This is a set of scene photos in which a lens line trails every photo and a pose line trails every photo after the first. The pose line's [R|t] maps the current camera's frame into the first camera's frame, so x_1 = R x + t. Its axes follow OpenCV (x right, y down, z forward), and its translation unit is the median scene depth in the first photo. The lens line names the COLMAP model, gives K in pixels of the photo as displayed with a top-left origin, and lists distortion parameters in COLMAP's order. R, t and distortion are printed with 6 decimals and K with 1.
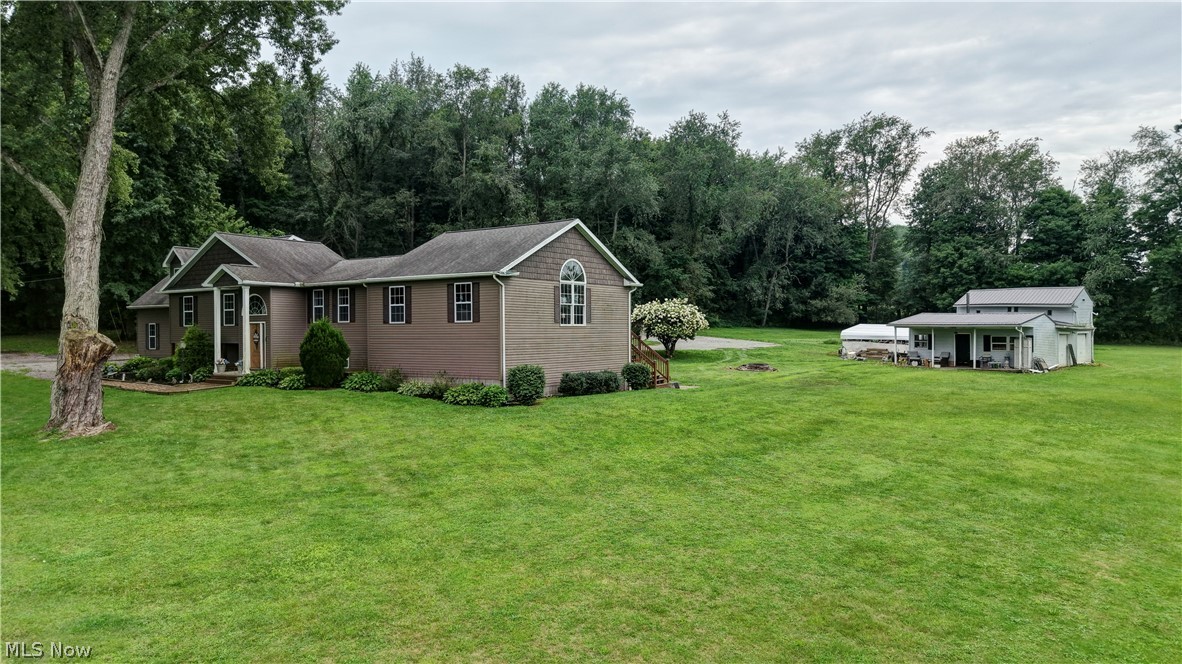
lens RADIAL K [[789.8, 0, 591.2], [0, 789.8, 333.6], [0, 0, 1]] dist [0.010241, -0.009789]
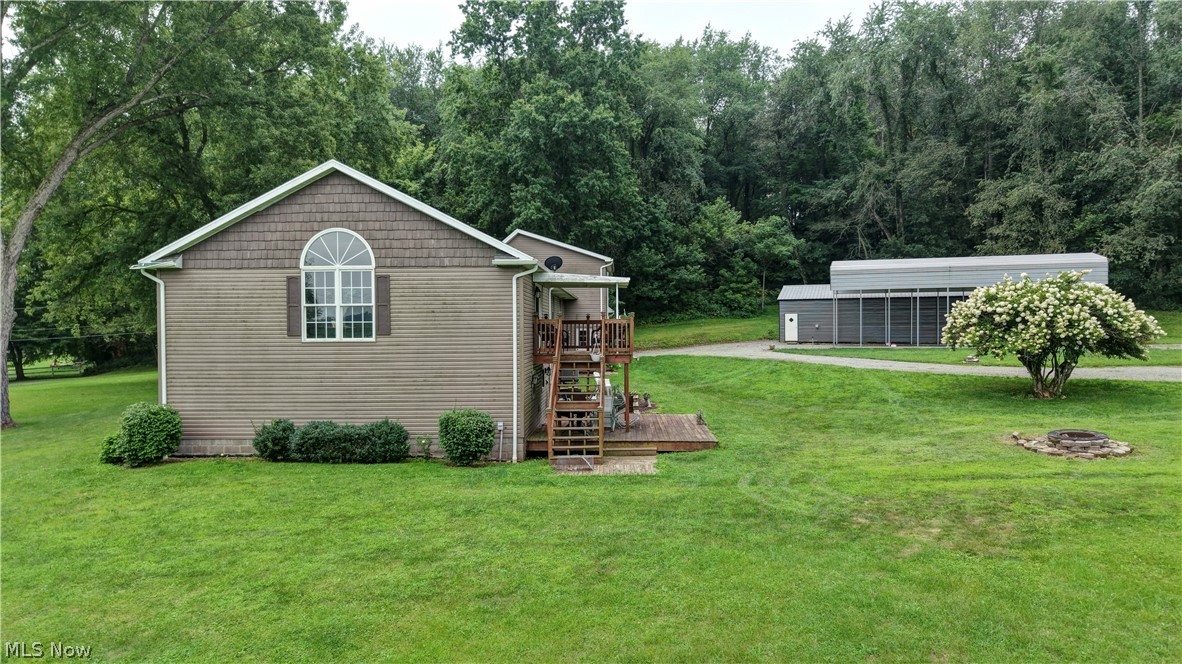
lens RADIAL K [[789.8, 0, 592.2], [0, 789.8, 340.4], [0, 0, 1]] dist [0.010241, -0.009789]
pose [[0.597385, -0.000939, -0.801954, 0.561764], [0.003879, 0.999991, 0.001718, -0.011013], [0.801945, -0.004137, 0.597383, 0.802151]]
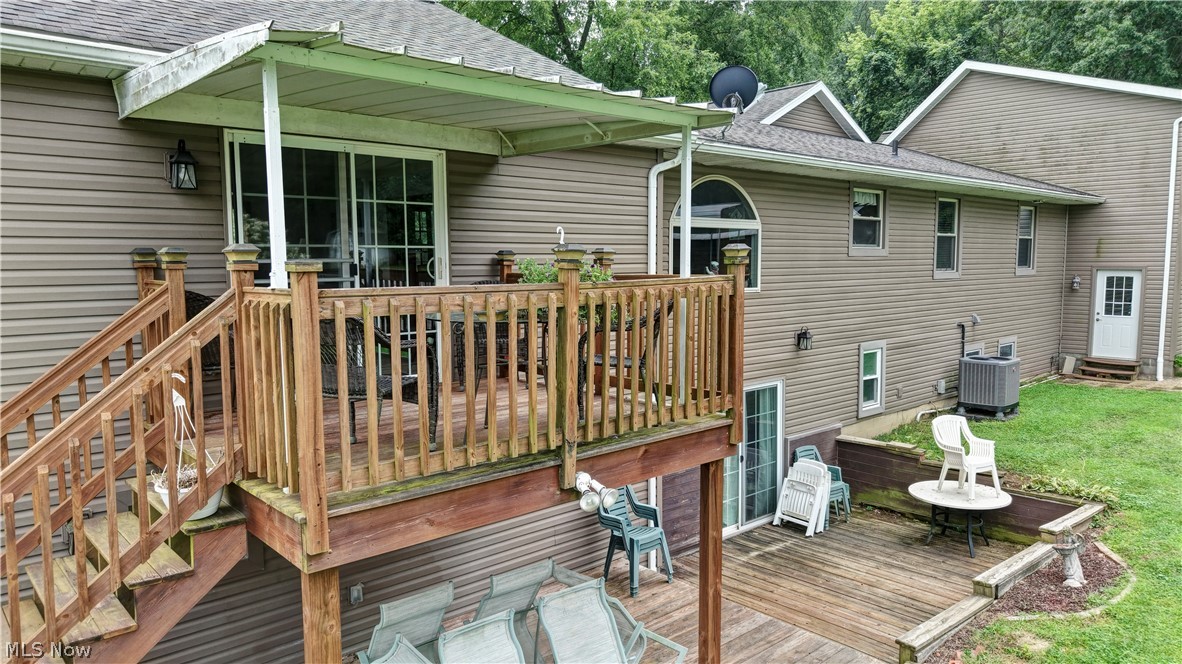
lens RADIAL K [[789.8, 0, 588.1], [0, 789.8, 336.0], [0, 0, 1]] dist [0.010241, -0.009789]
pose [[-0.169056, 0.088310, -0.981642, 0.153643], [-0.003405, 0.995920, 0.090181, -0.030343], [0.985601, 0.018588, -0.168066, 1.267869]]
